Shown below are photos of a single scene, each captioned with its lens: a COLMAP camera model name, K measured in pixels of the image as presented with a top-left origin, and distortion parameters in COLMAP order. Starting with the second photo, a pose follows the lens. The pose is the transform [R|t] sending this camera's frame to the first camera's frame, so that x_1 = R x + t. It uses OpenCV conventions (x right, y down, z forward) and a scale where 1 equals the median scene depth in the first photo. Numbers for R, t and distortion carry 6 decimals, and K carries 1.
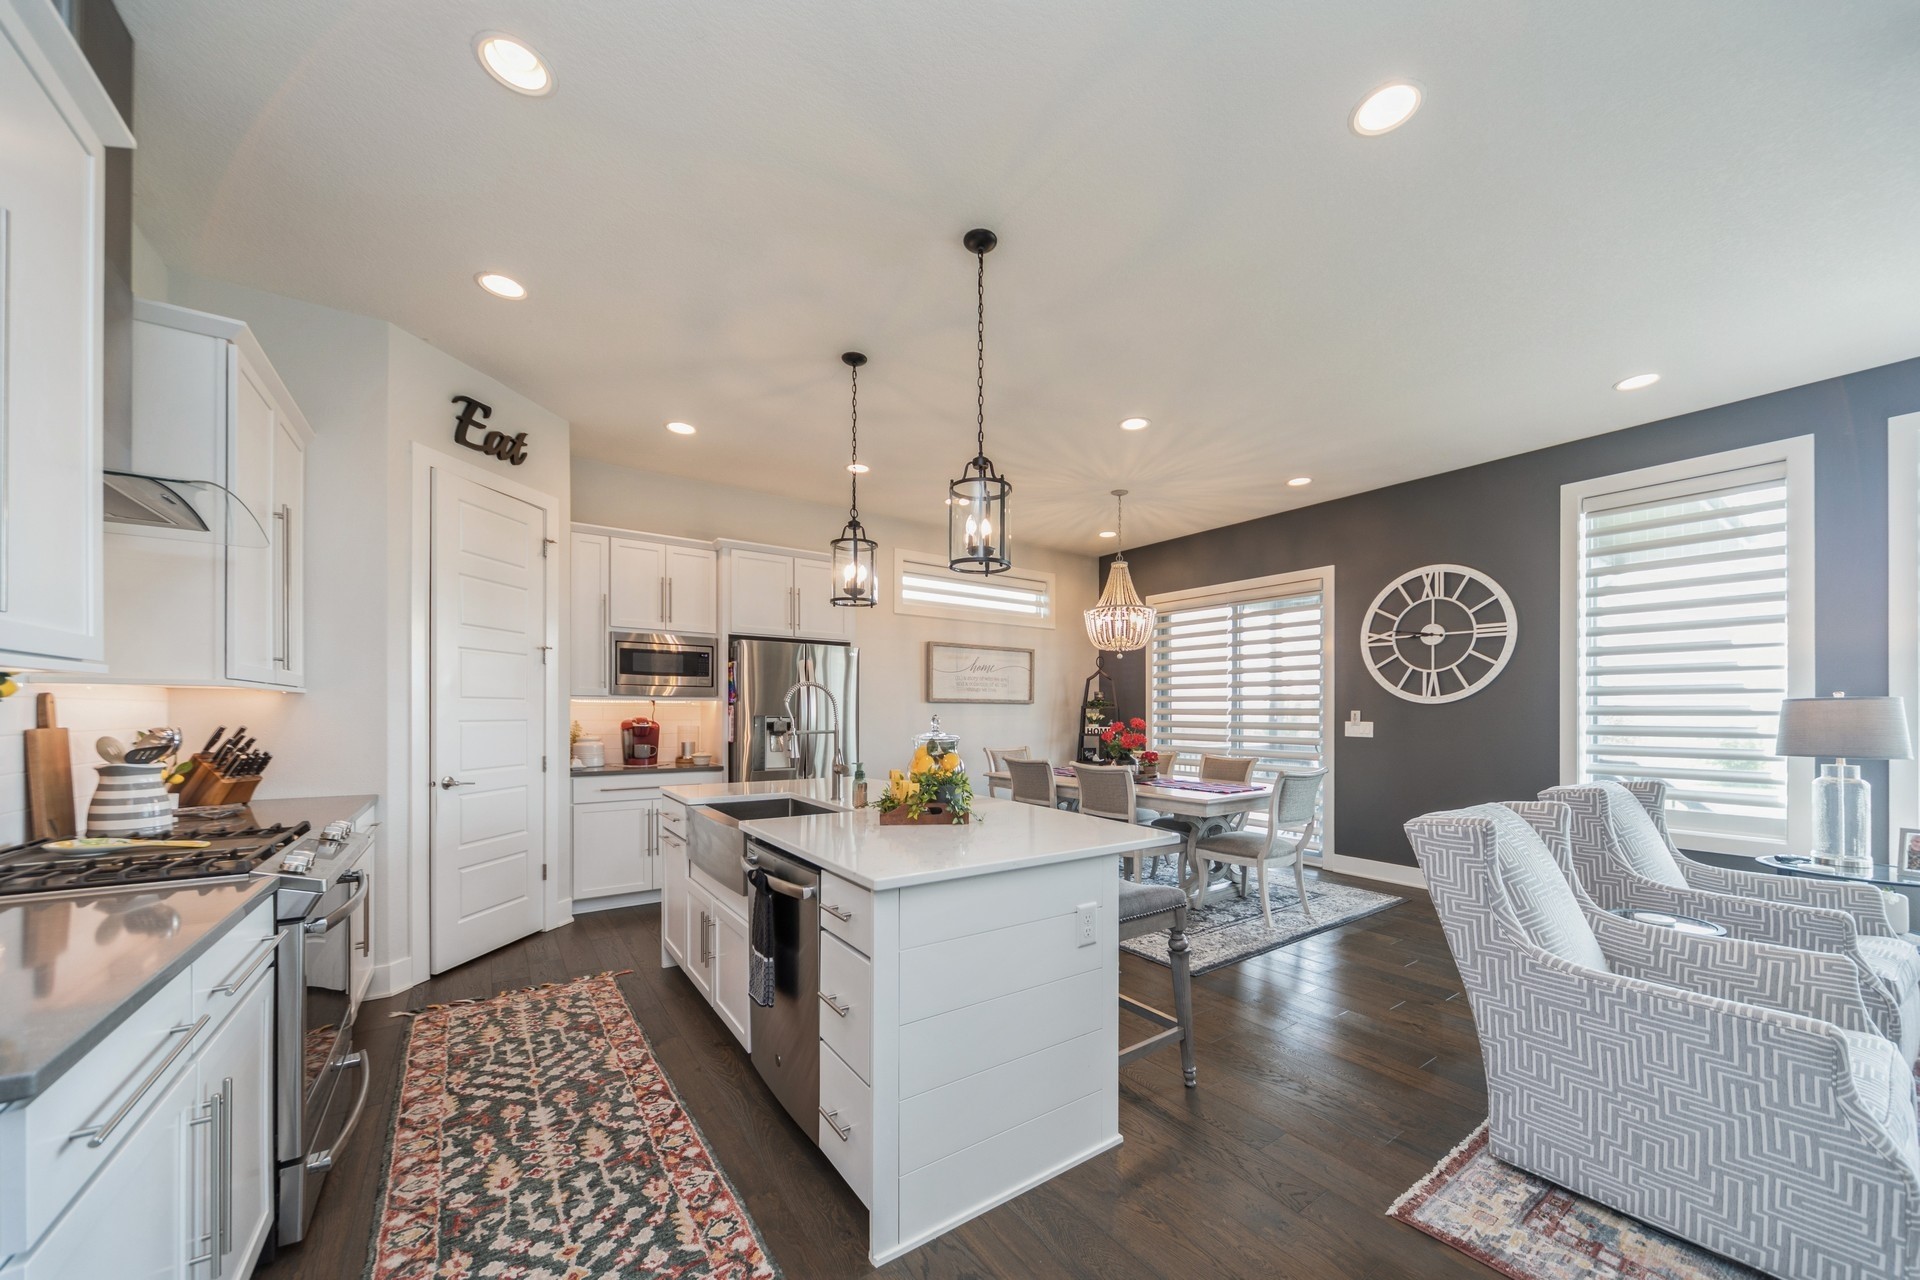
lens RADIAL K [[677.2, 0, 955.0], [0, 677.2, 703.3], [0, 0, 1]] dist [0.019144, 0.000068]
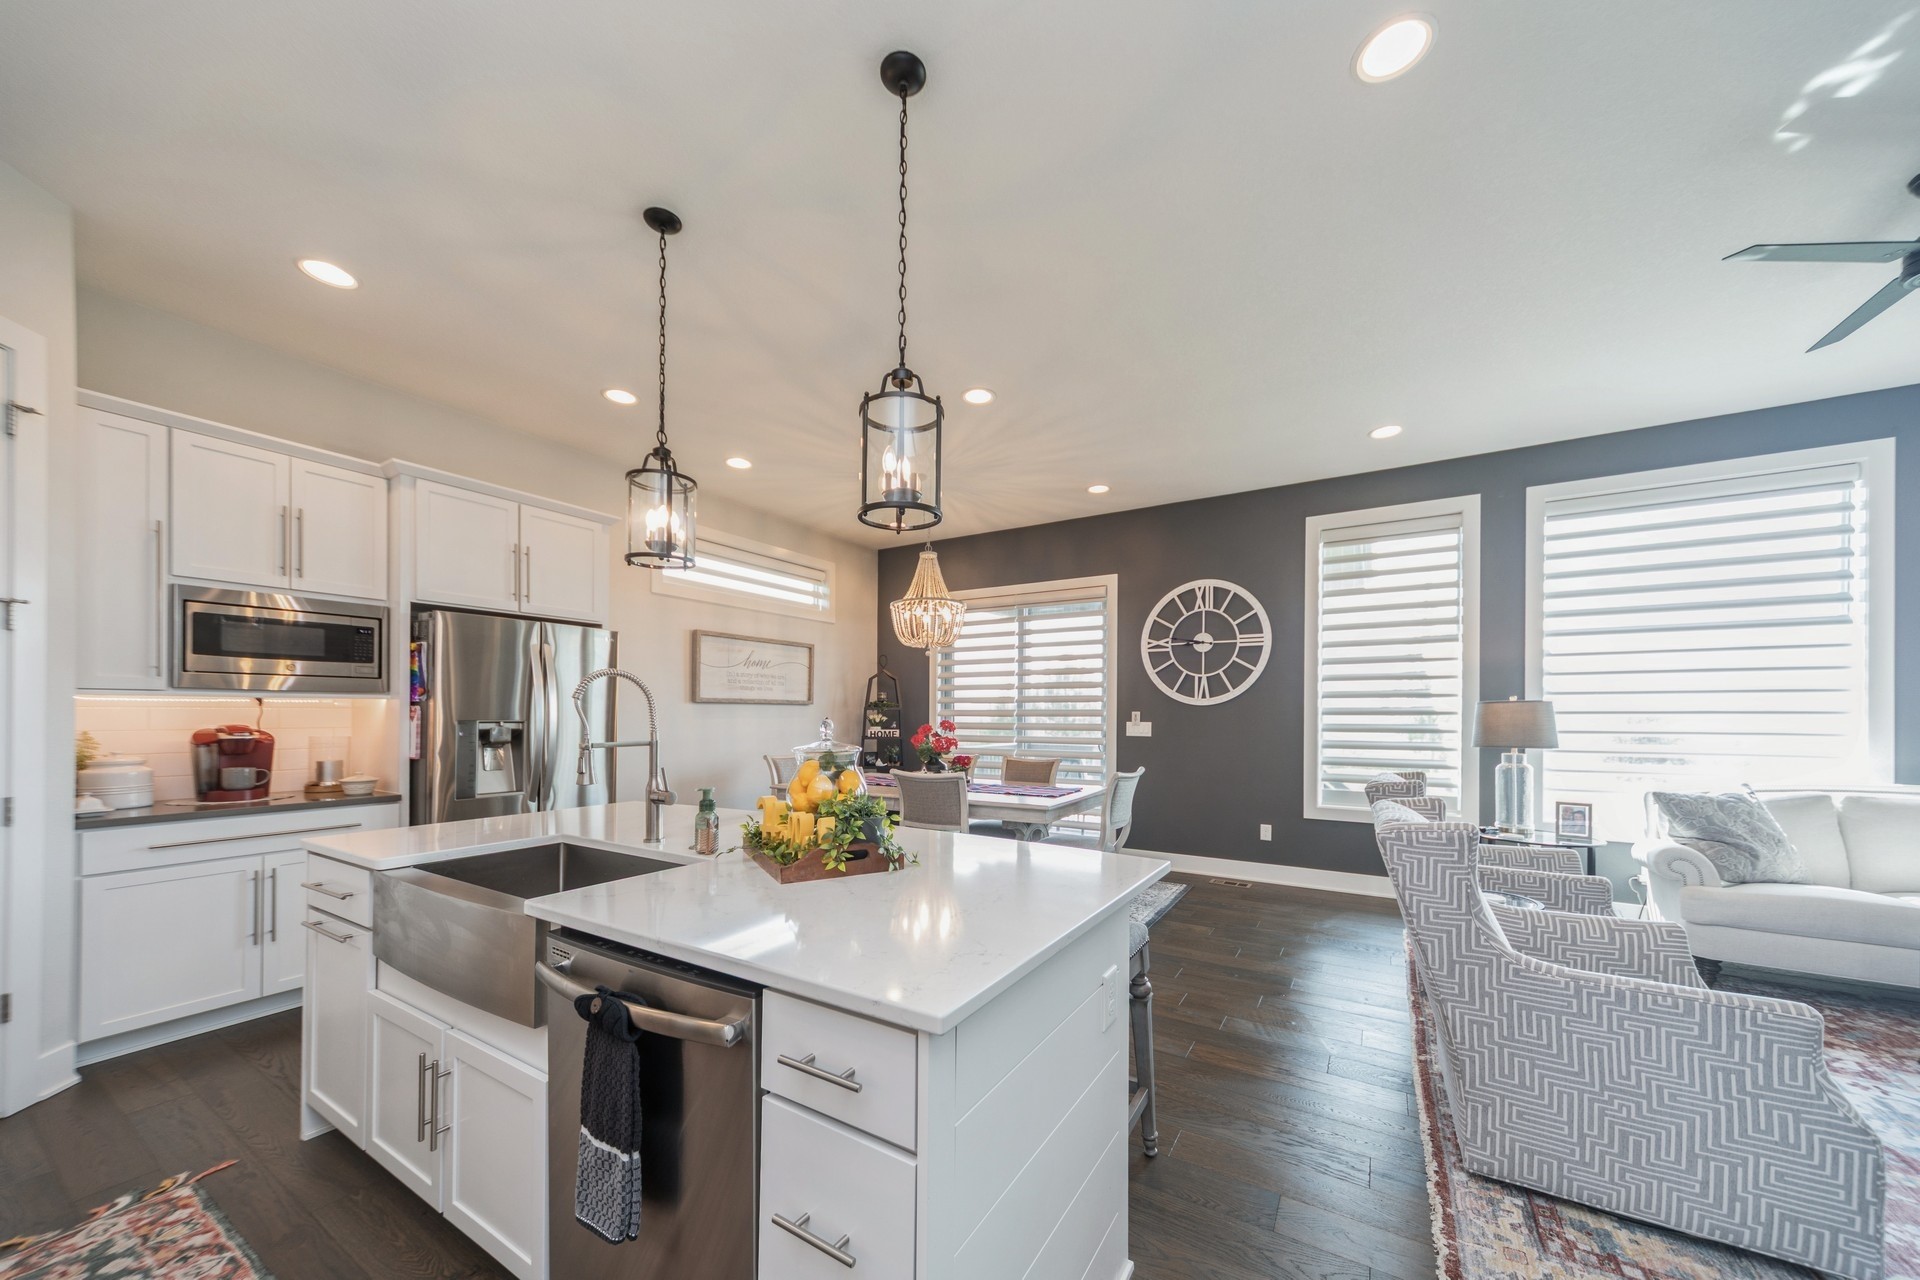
lens RADIAL K [[677.2, 0, 955.0], [0, 677.2, 703.3], [0, 0, 1]] dist [0.019144, 0.000068]
pose [[0.919882, 0.003009, 0.392185, -0.120853], [-0.001941, 0.999993, -0.003120, 0.002211], [-0.392191, 0.002109, 0.919881, 0.179652]]
